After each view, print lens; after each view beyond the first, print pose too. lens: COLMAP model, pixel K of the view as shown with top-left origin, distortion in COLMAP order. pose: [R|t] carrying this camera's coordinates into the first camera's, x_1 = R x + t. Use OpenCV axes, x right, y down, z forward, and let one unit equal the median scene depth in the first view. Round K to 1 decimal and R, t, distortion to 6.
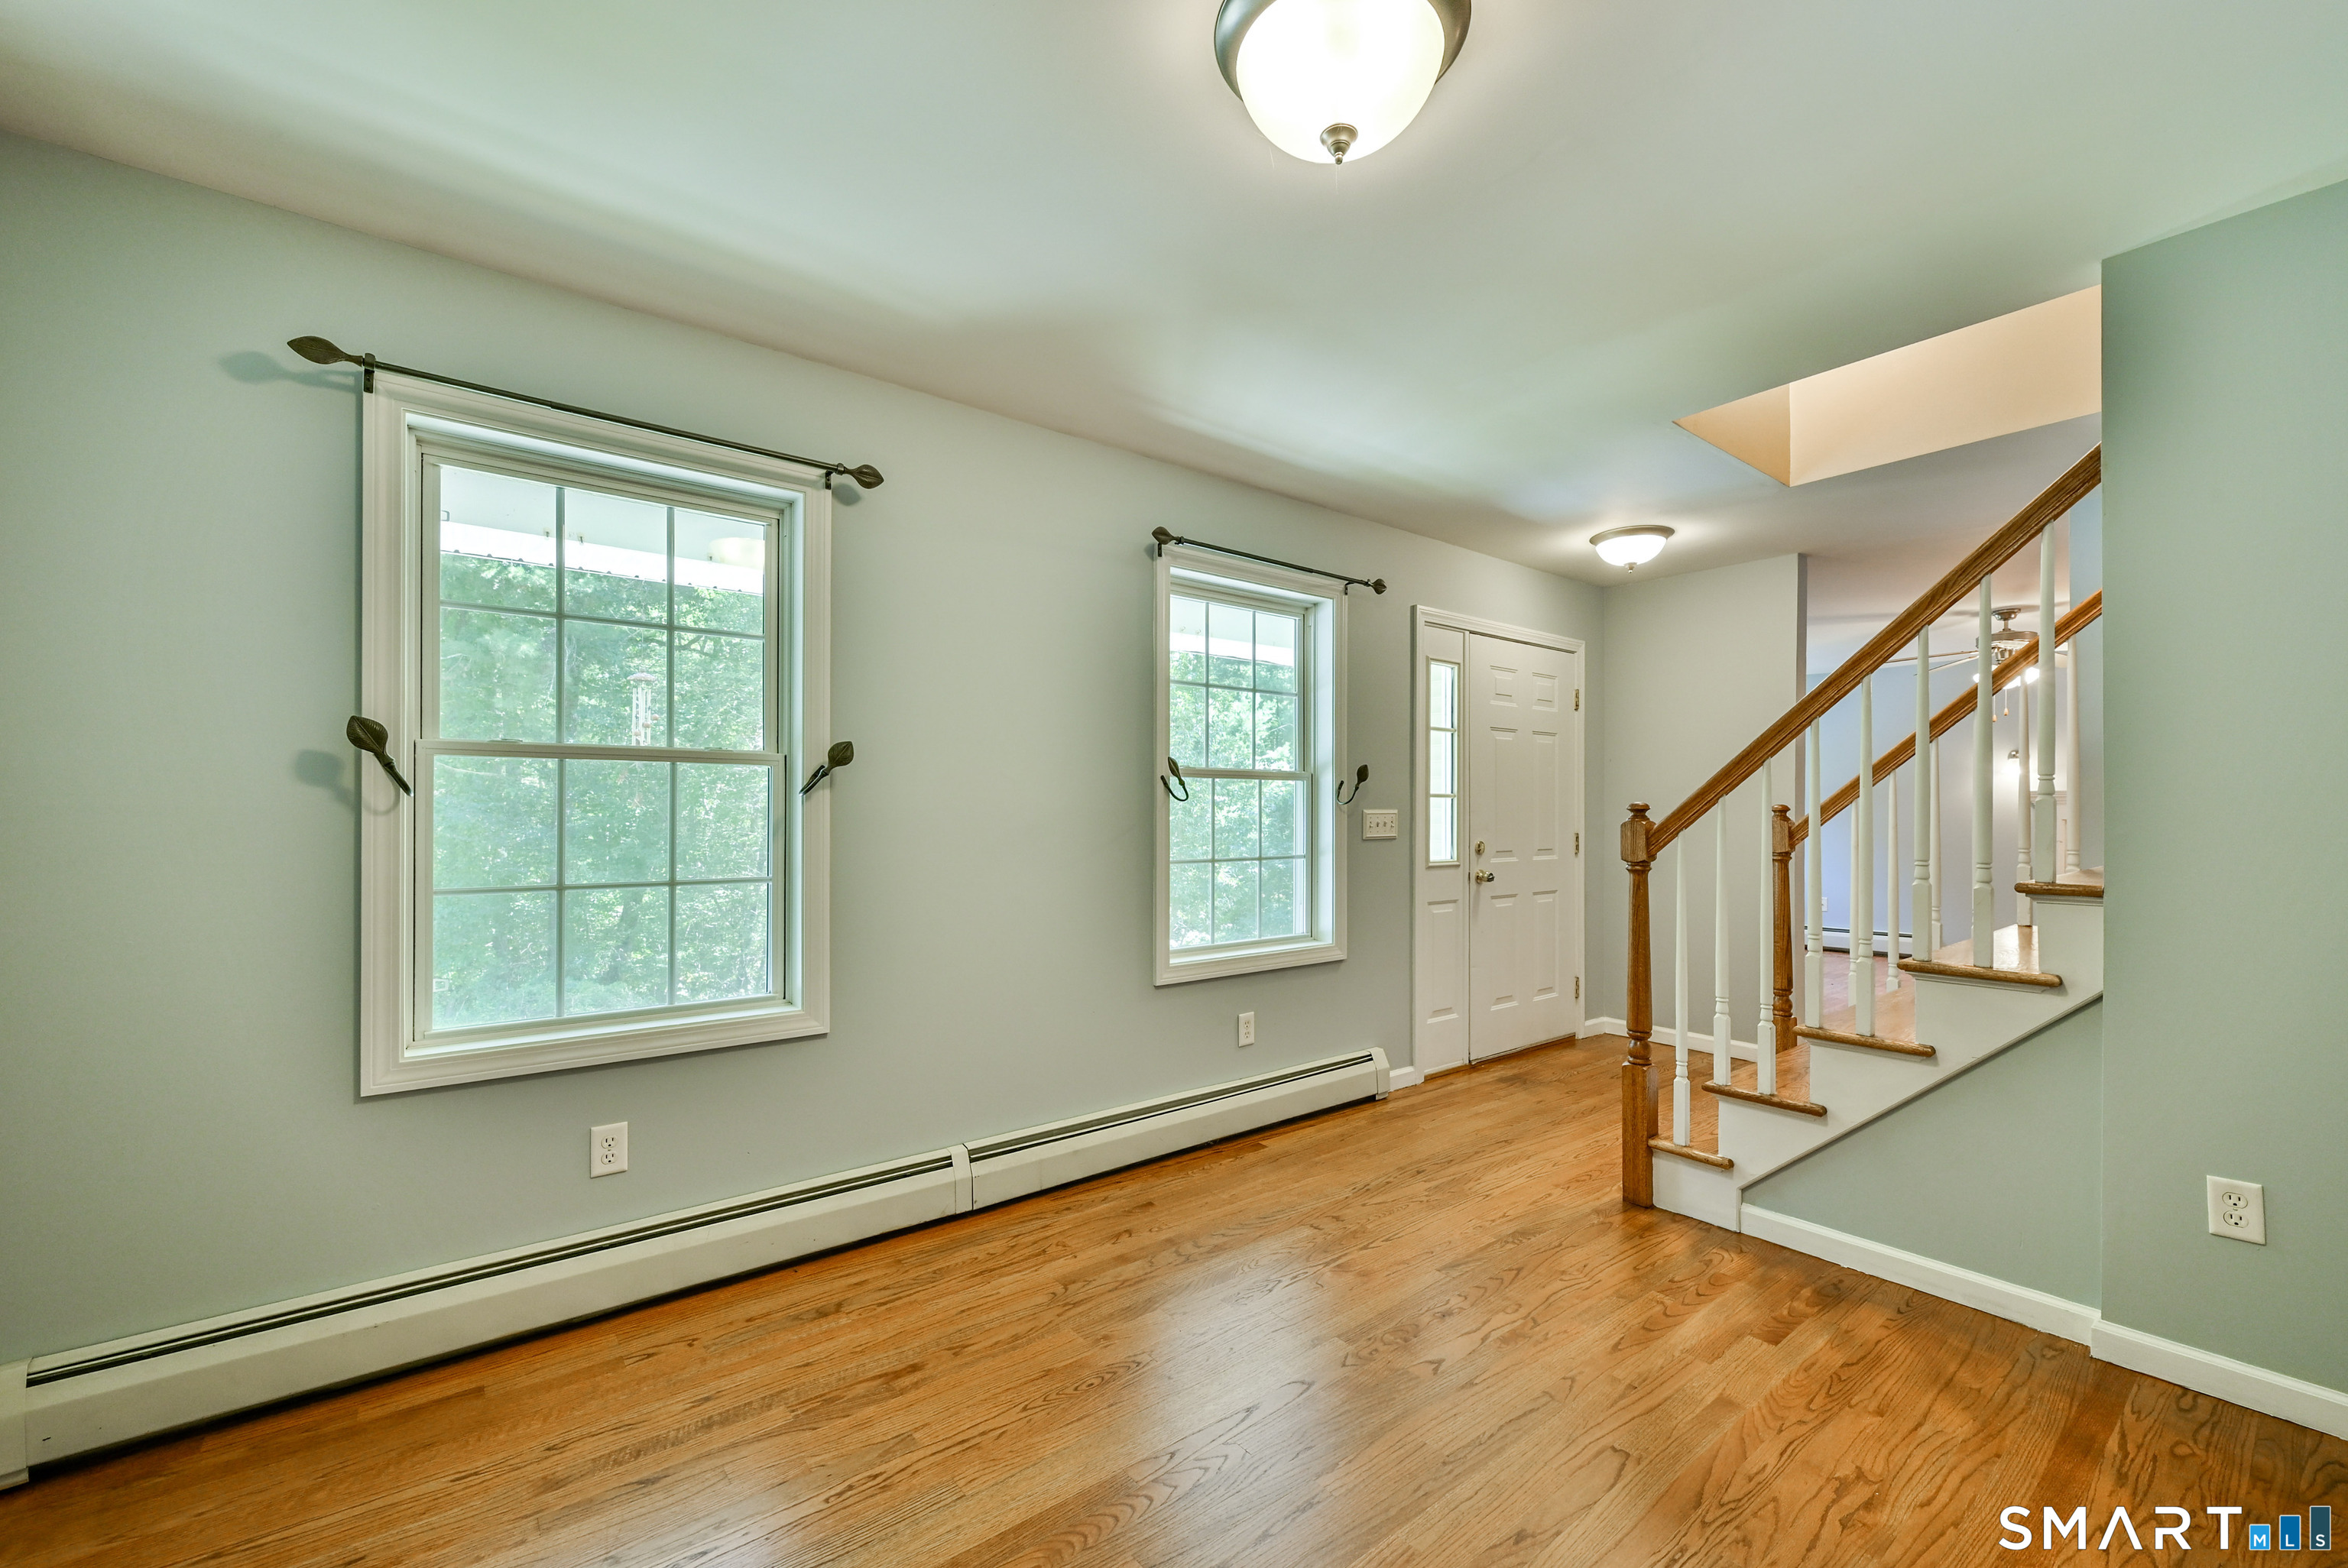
lens RADIAL K [[941.9, 0, 1183.3], [0, 941.9, 812.2], [0, 0, 1]] dist [0.001678, 0.000273]
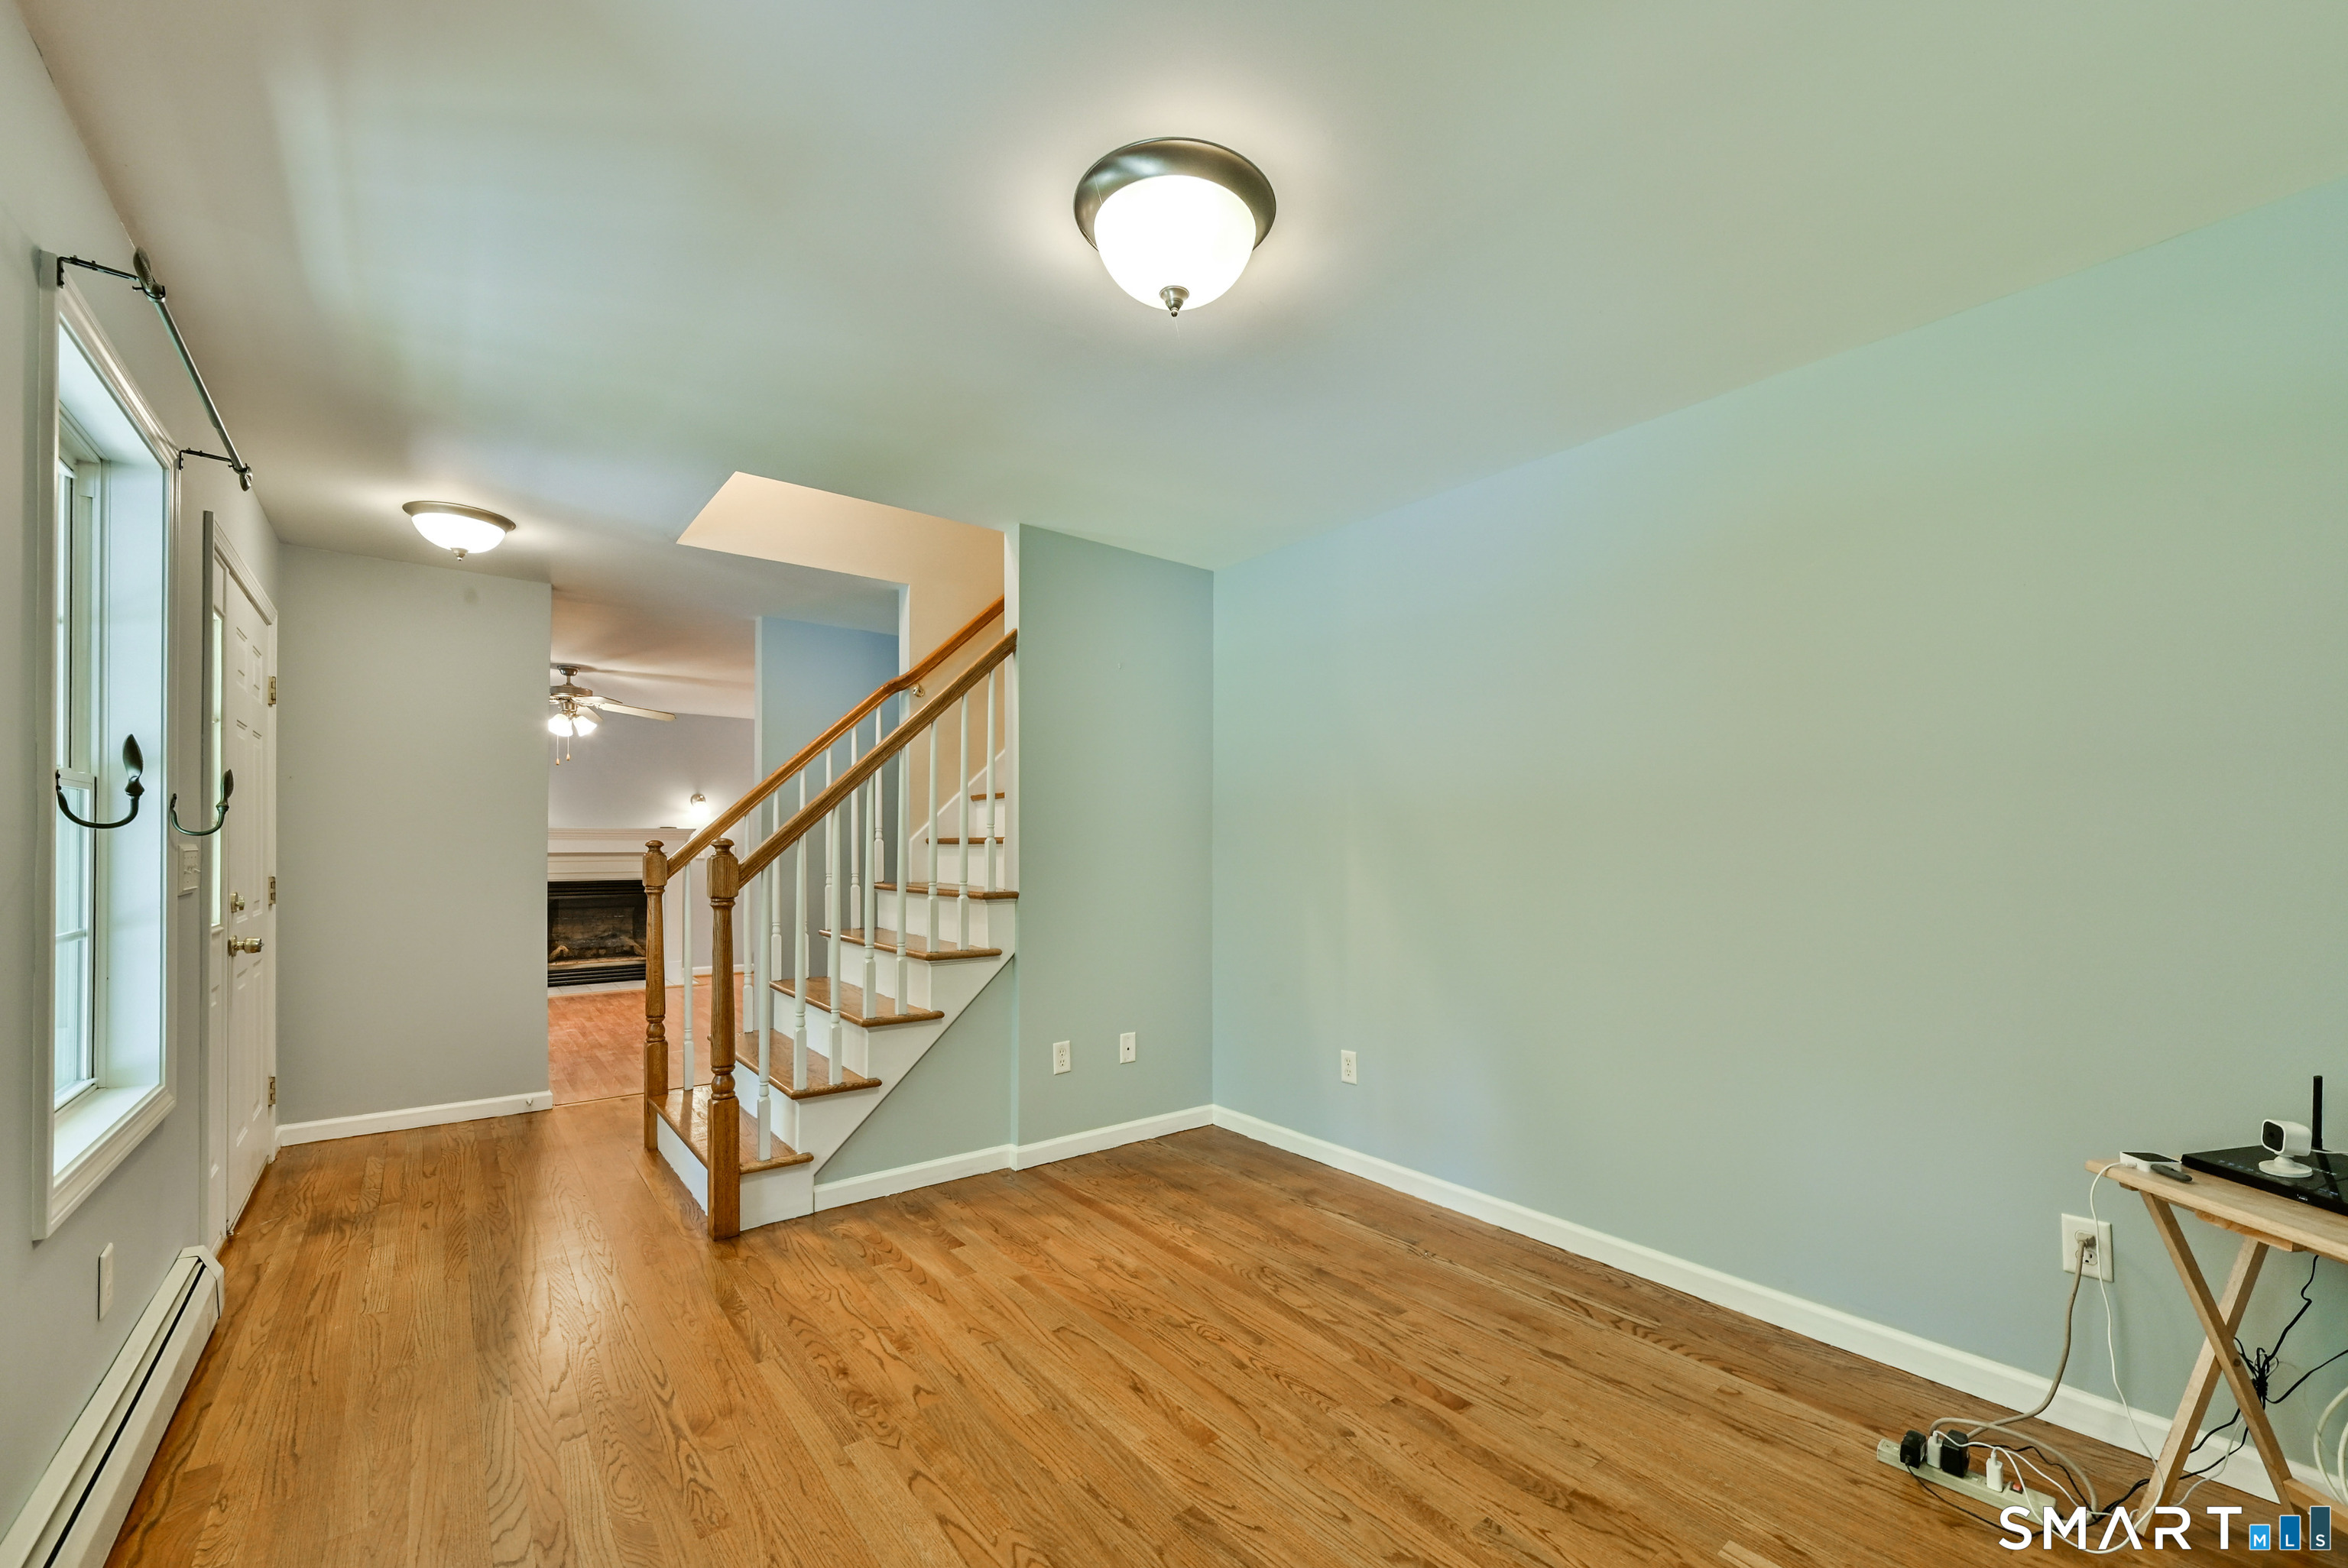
lens RADIAL K [[957.2, 0, 1209.1], [0, 957.2, 844.0], [0, 0, 1]] dist [0.001218, 0.000242]
pose [[-0.019135, 0.001358, 0.999816, -0.673624], [-0.000490, 0.999999, -0.001367, -0.003873], [-0.999817, -0.000516, -0.019134, 0.616060]]
